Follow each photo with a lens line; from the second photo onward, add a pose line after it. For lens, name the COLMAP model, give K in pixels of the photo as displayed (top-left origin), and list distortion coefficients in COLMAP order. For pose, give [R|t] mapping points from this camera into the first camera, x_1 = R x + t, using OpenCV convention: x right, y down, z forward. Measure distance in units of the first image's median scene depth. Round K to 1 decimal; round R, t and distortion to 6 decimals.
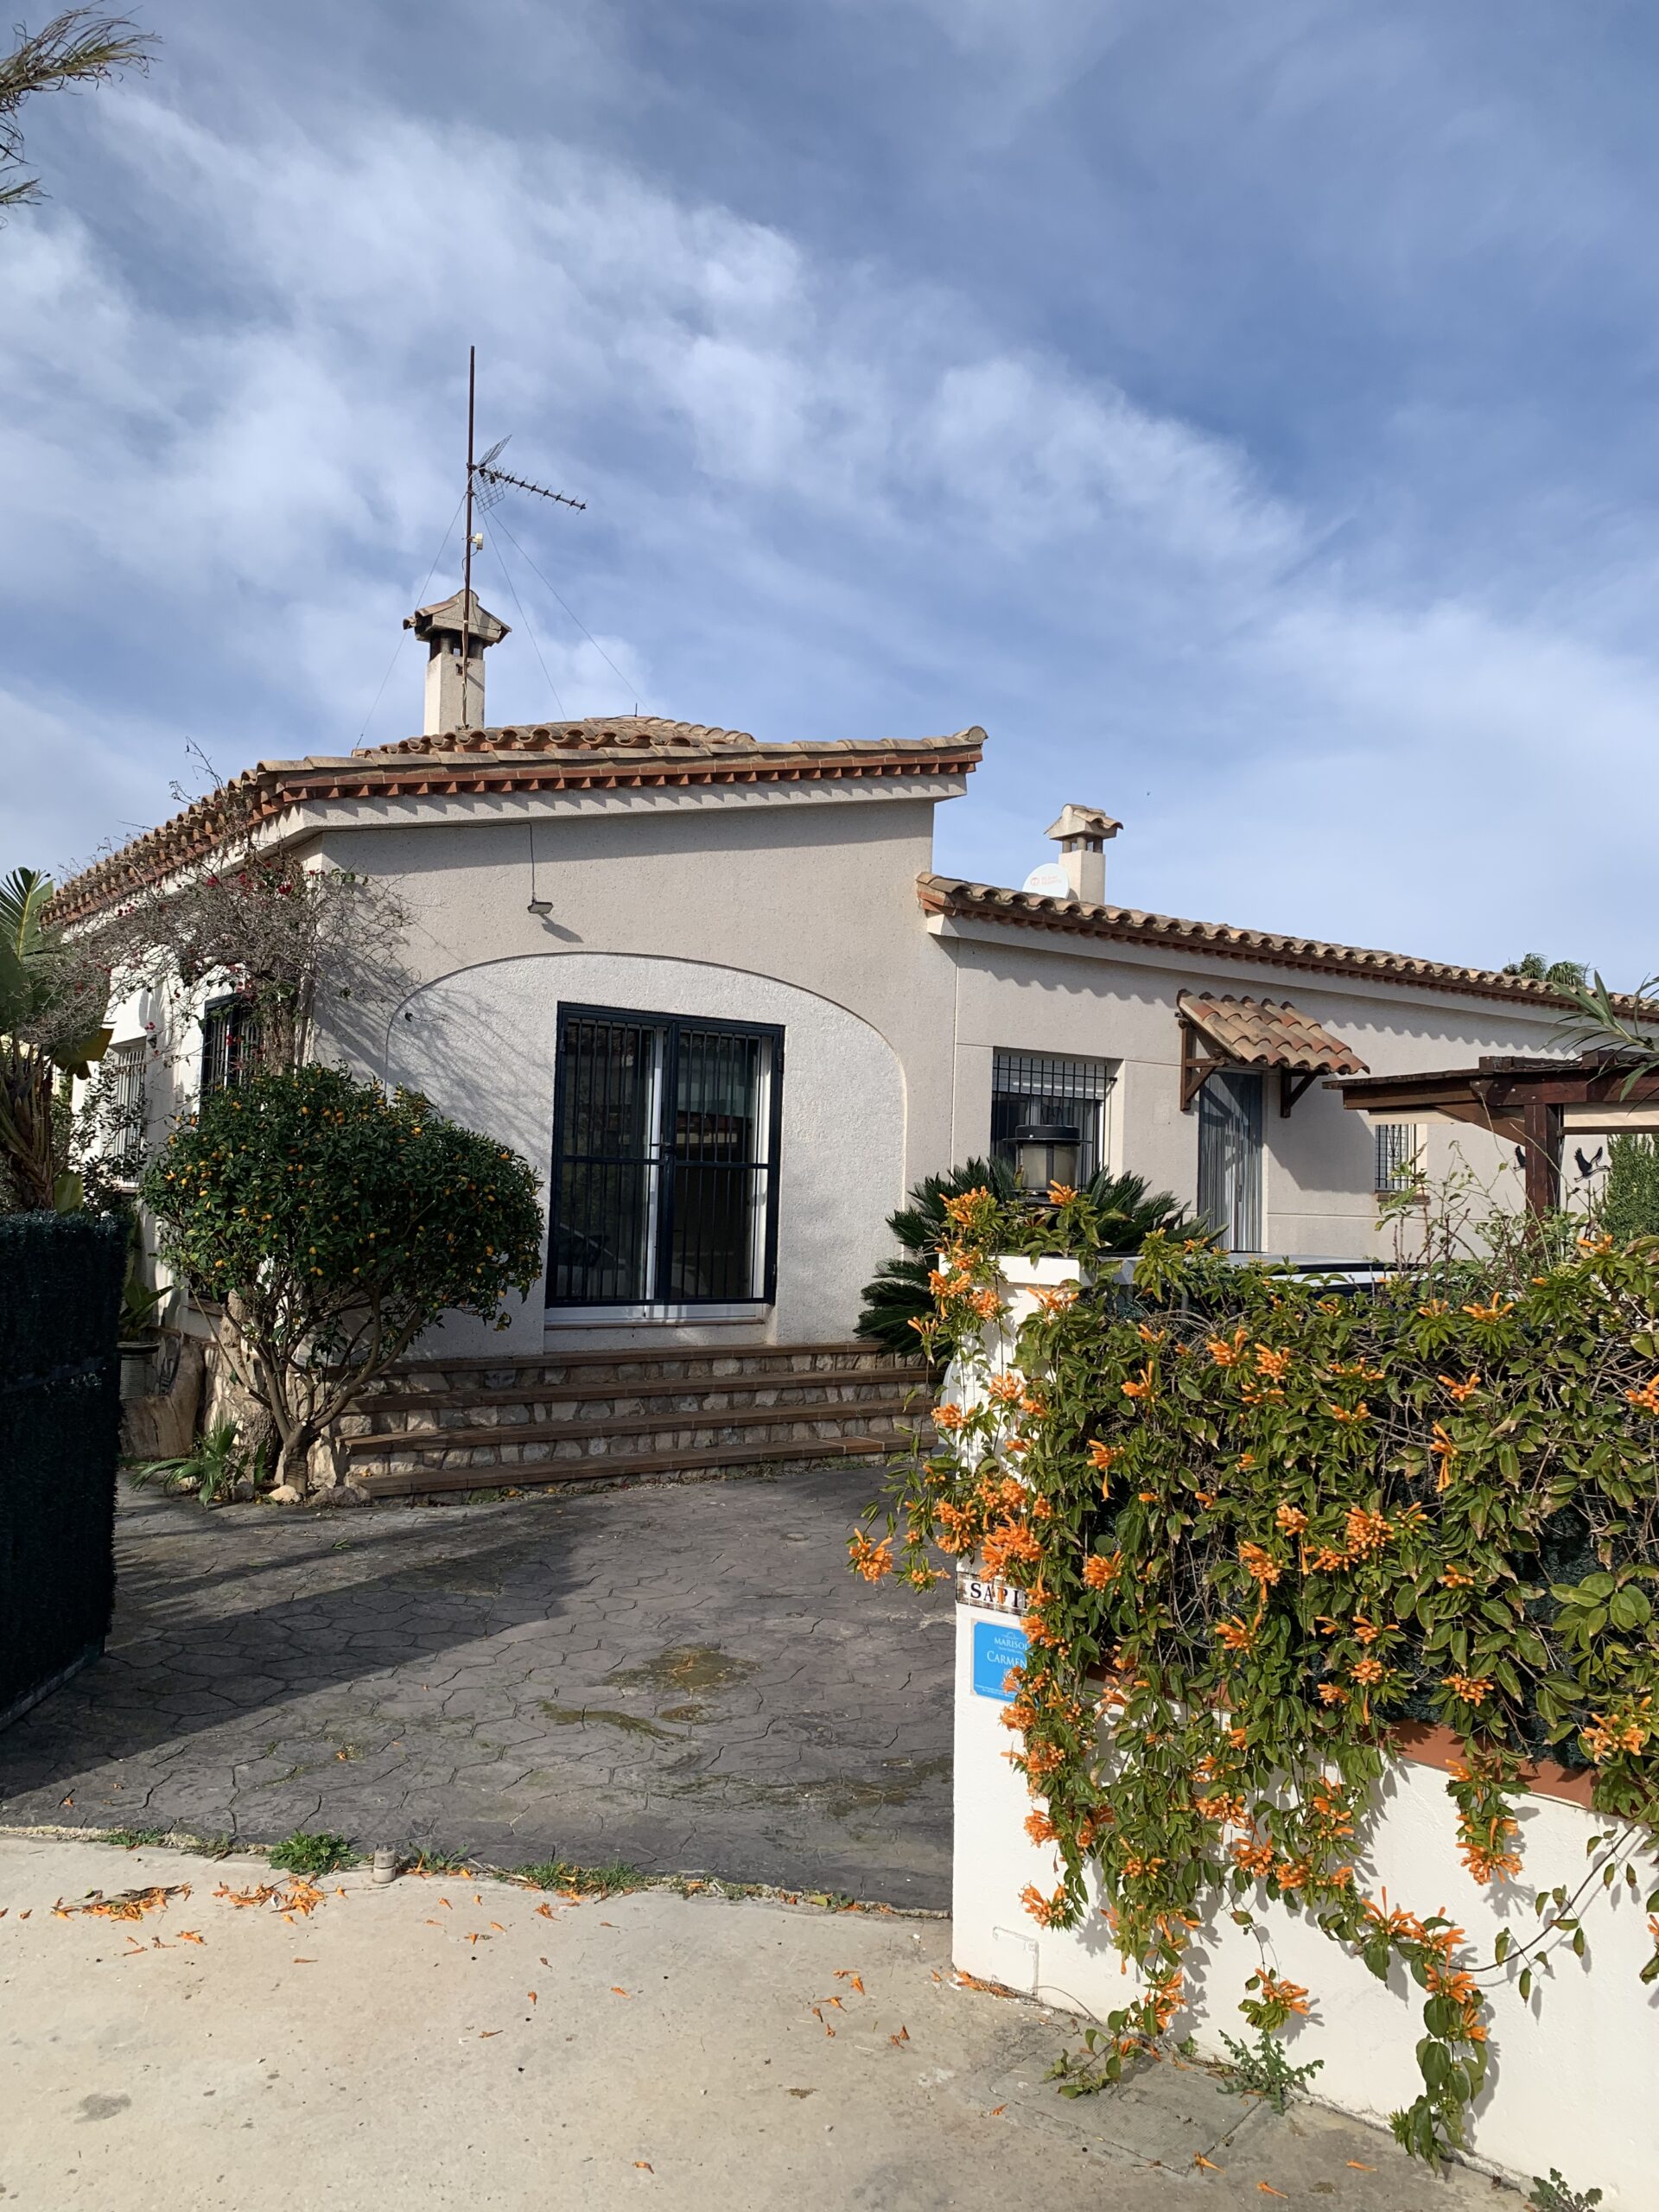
lens RADIAL K [[1679.1, 0, 825.9], [0, 1679.1, 1107.3], [0, 0, 1]] dist [0.295136, -0.000848]
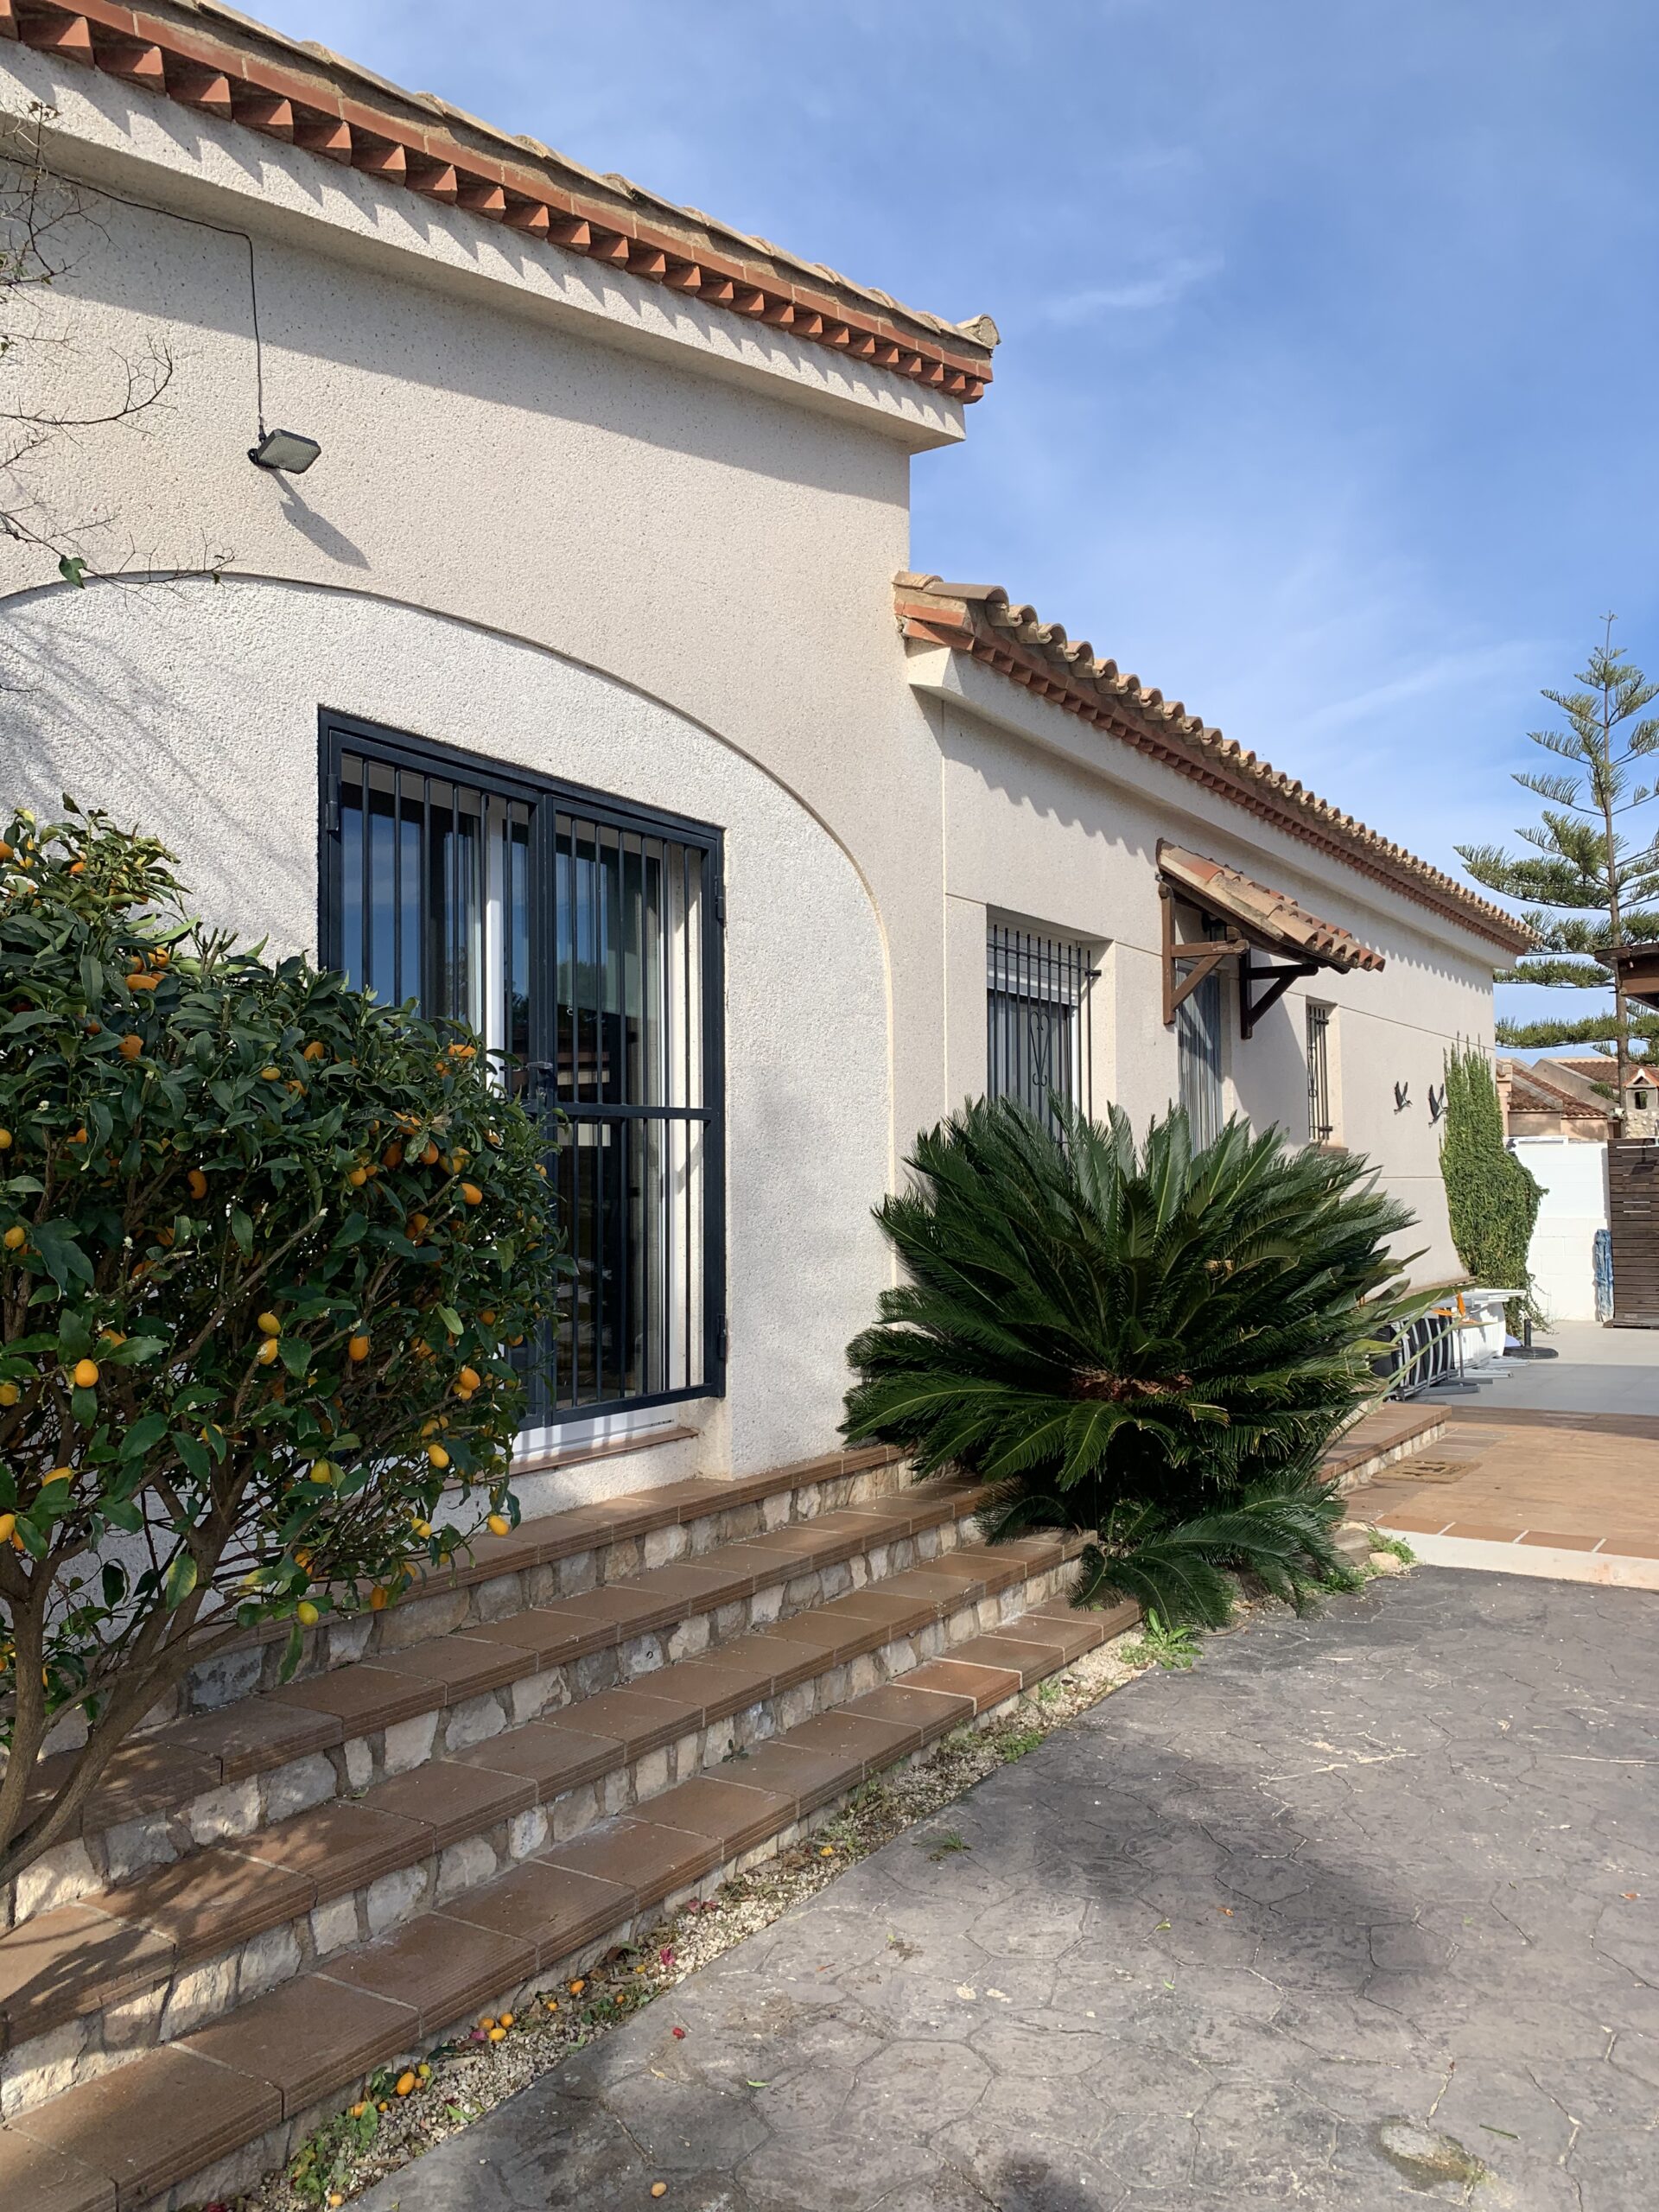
lens RADIAL K [[1688.9, 0, 828.9], [0, 1688.9, 1095.7], [0, 0, 1]] dist [0.073810, 0.000594]
pose [[0.920816, -0.012162, 0.389809, -0.194298], [0.008413, 0.999901, 0.011321, 0.025121], [-0.389908, -0.007145, 0.920826, 0.545391]]
